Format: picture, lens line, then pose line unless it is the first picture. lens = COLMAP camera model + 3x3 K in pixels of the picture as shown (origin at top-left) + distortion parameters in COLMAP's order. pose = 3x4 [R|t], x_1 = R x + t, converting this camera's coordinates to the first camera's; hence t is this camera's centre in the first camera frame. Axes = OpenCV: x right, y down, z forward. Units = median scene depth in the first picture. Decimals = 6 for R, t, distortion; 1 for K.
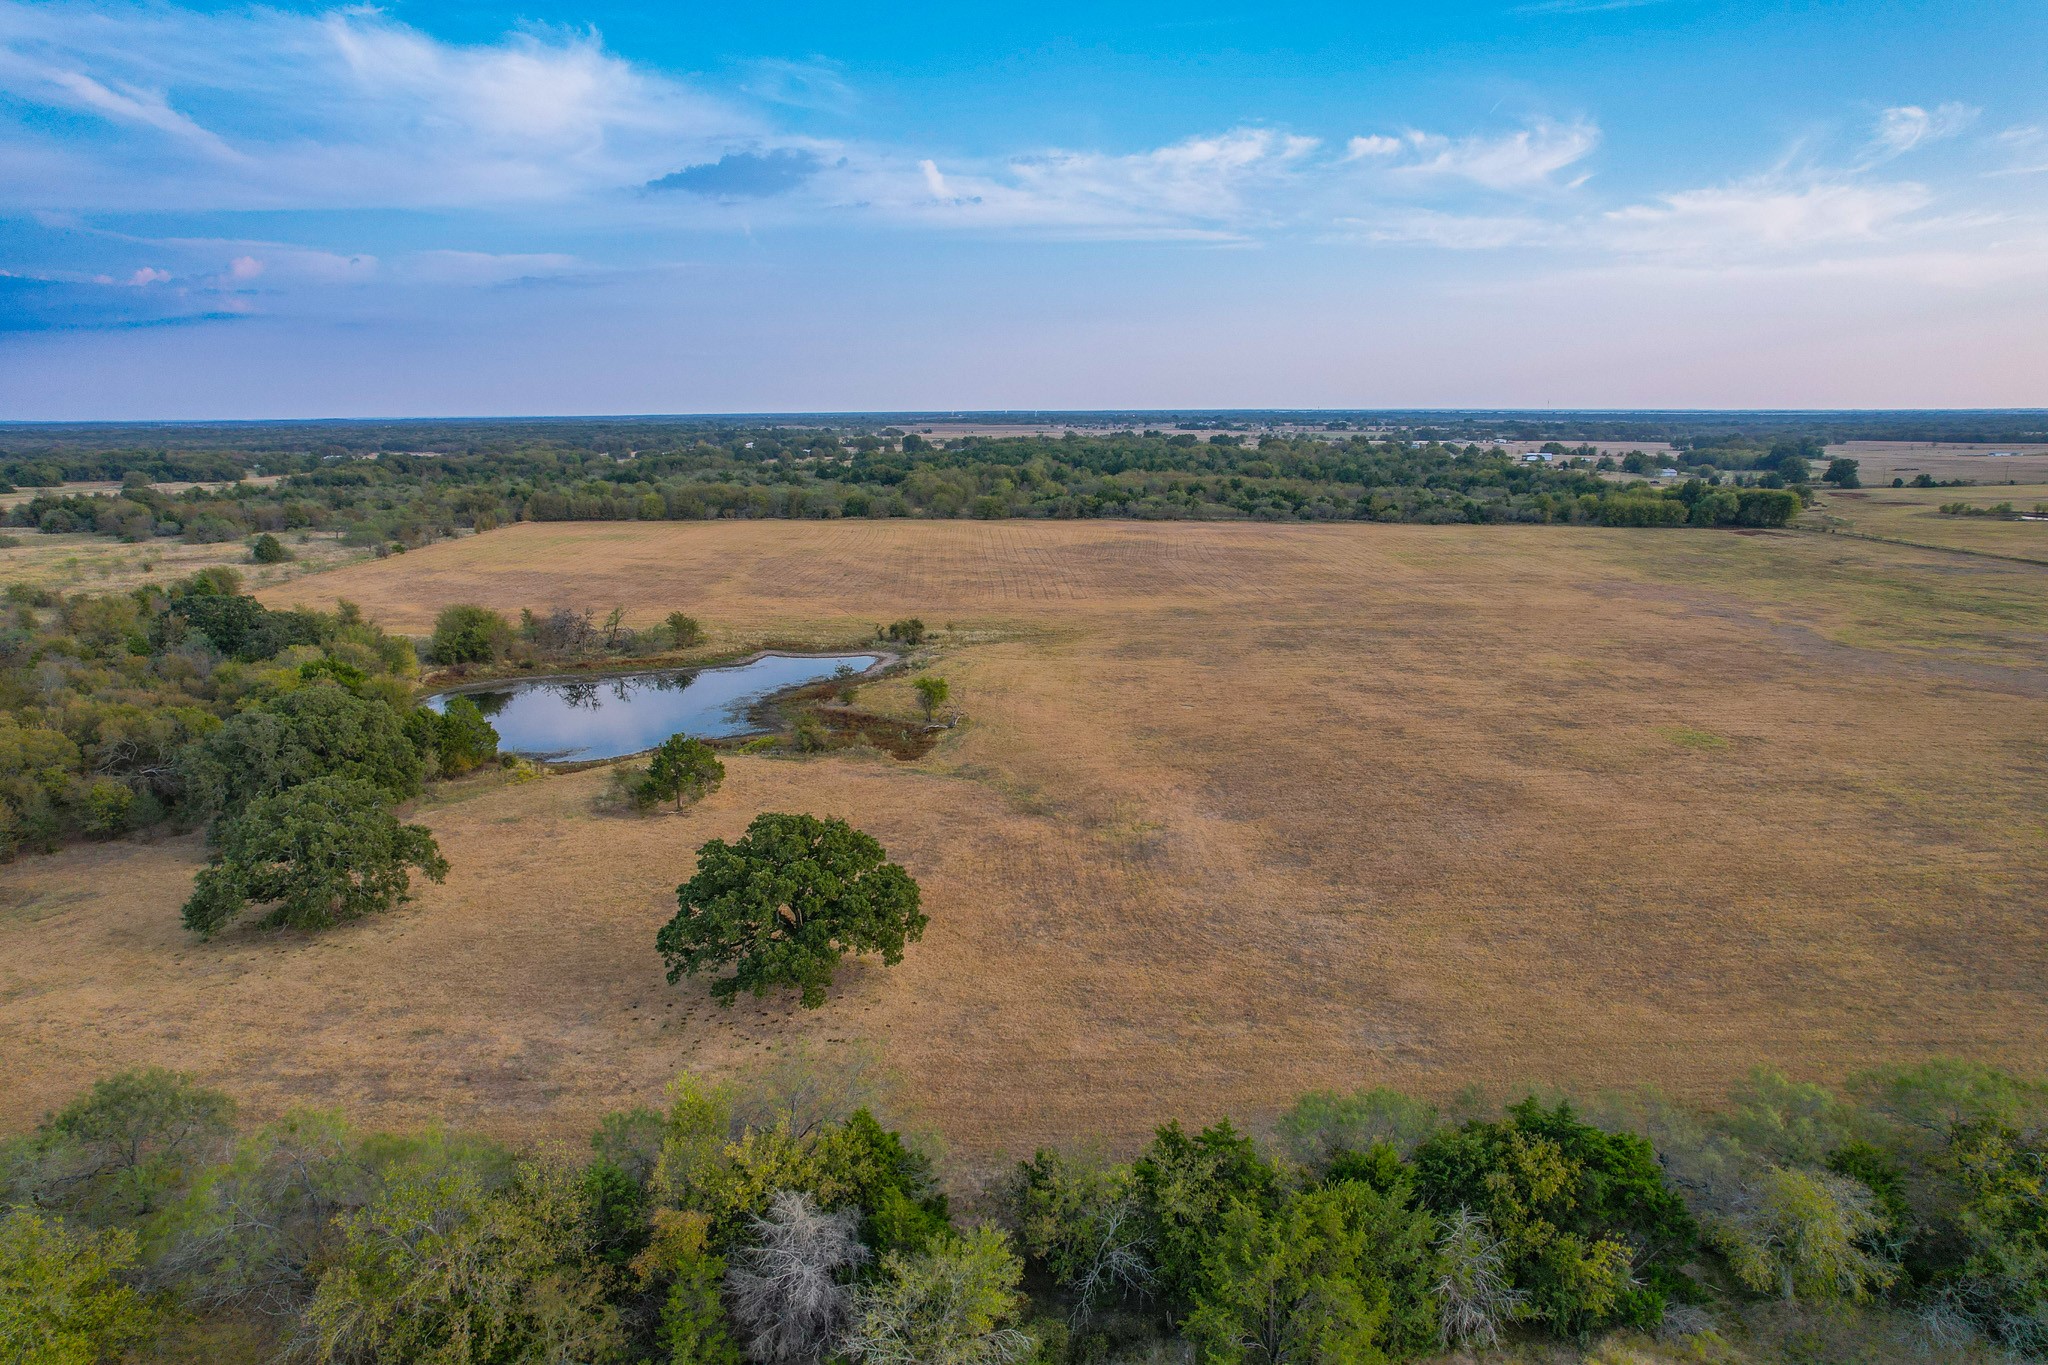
lens RADIAL K [[1364.5, 0, 1022.1], [0, 1364.5, 674.6], [0, 0, 1]] dist [-0.075512, 0.072506]
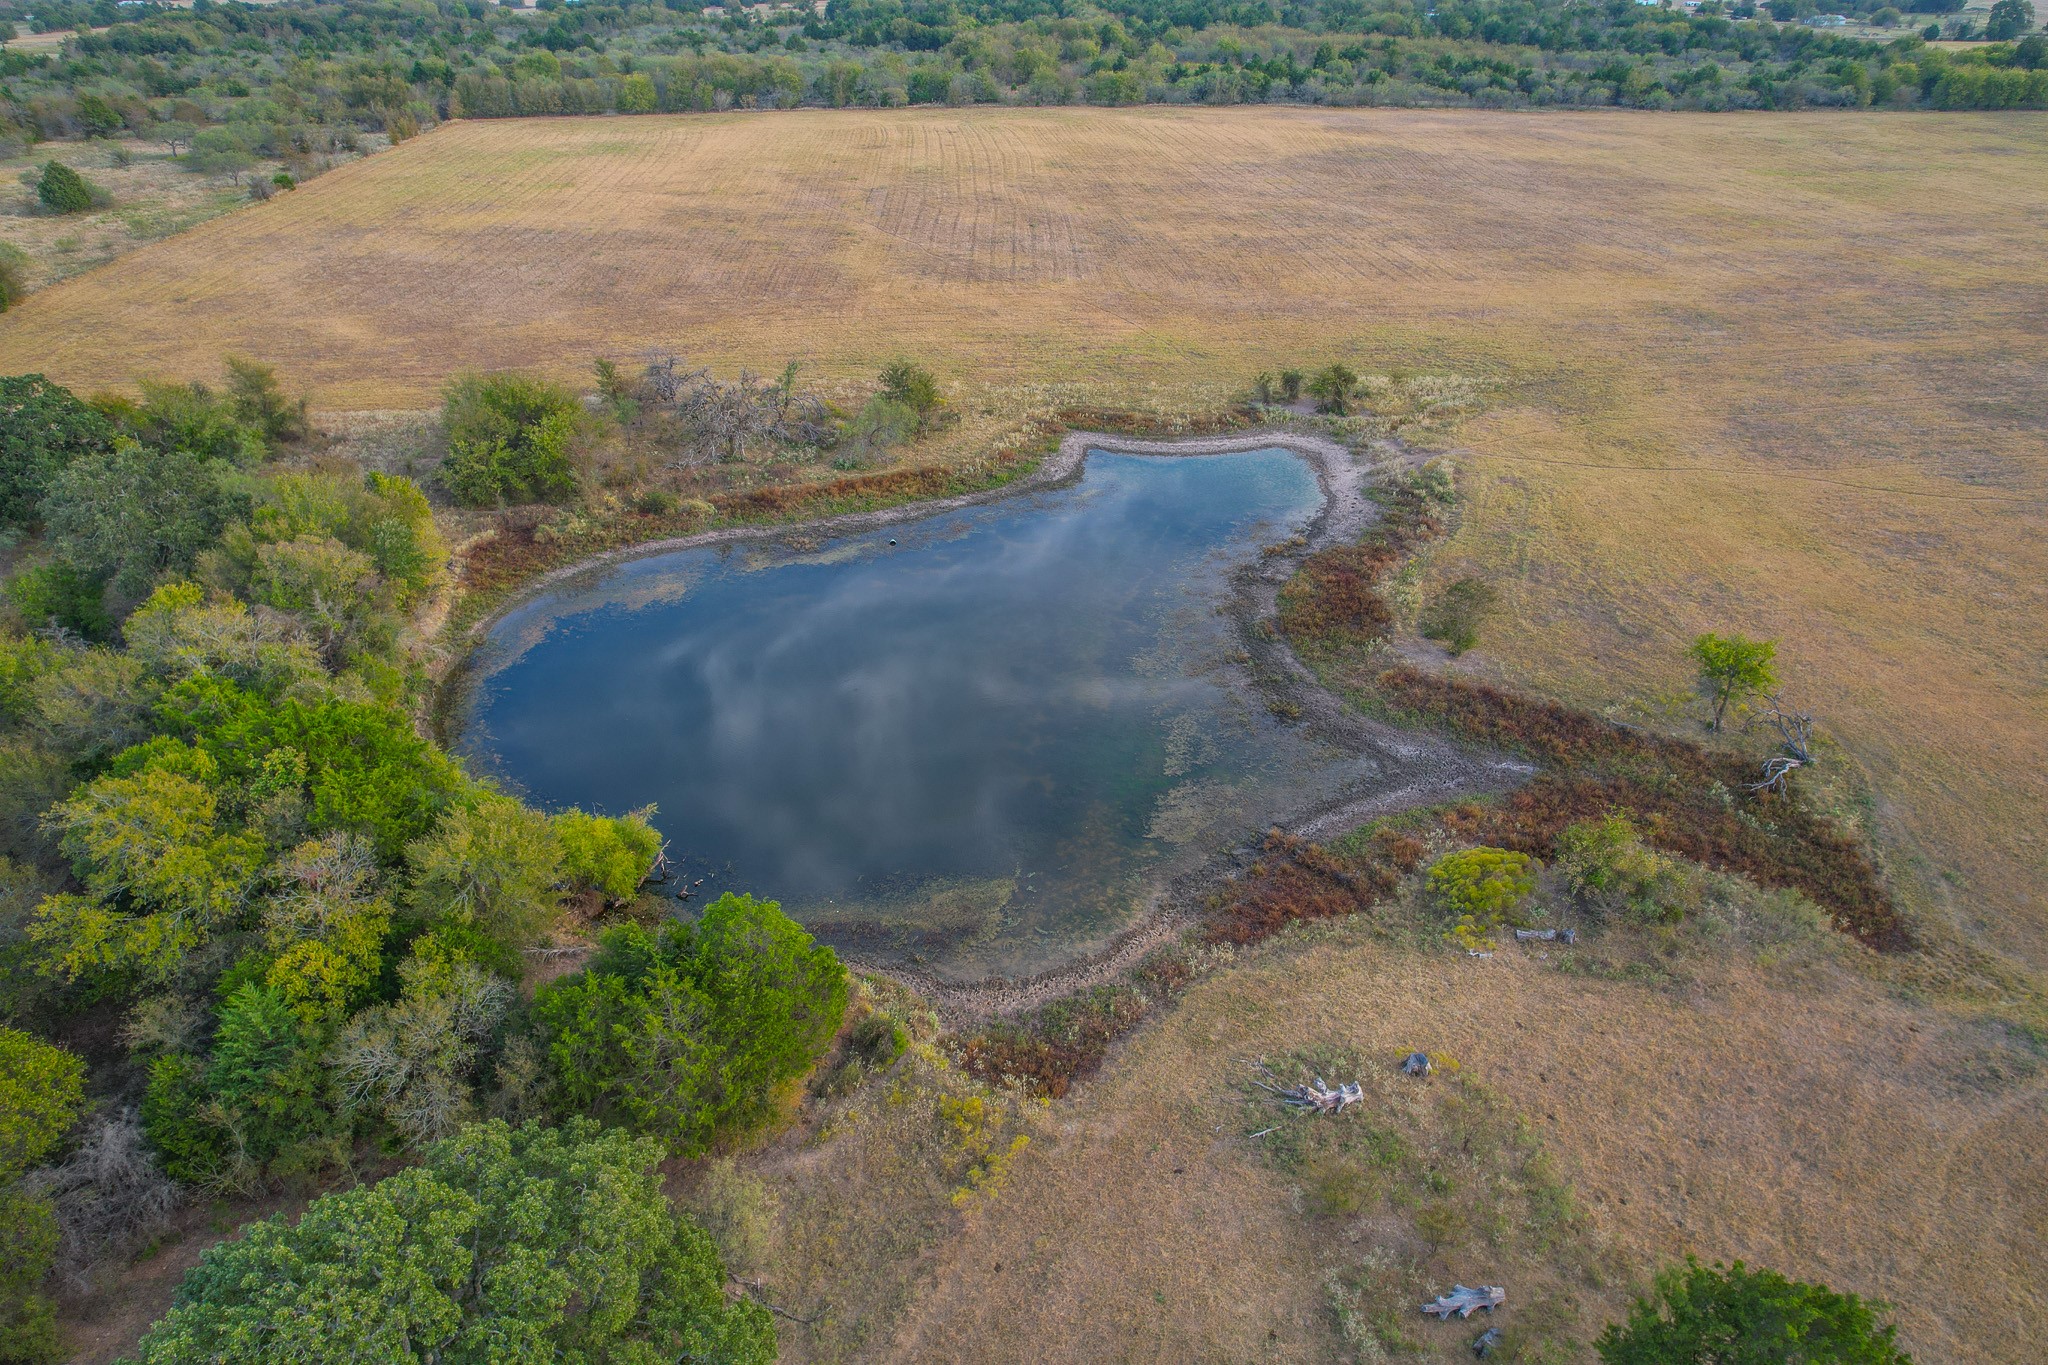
lens RADIAL K [[1364.5, 0, 1023.1], [0, 1364.5, 685.2], [0, 0, 1]] dist [-0.075512, 0.072506]
pose [[0.997771, -0.033874, 0.057500, -0.124548], [0.014376, 0.950476, 0.310467, -0.045855], [-0.065169, -0.308948, 0.948844, 0.238367]]
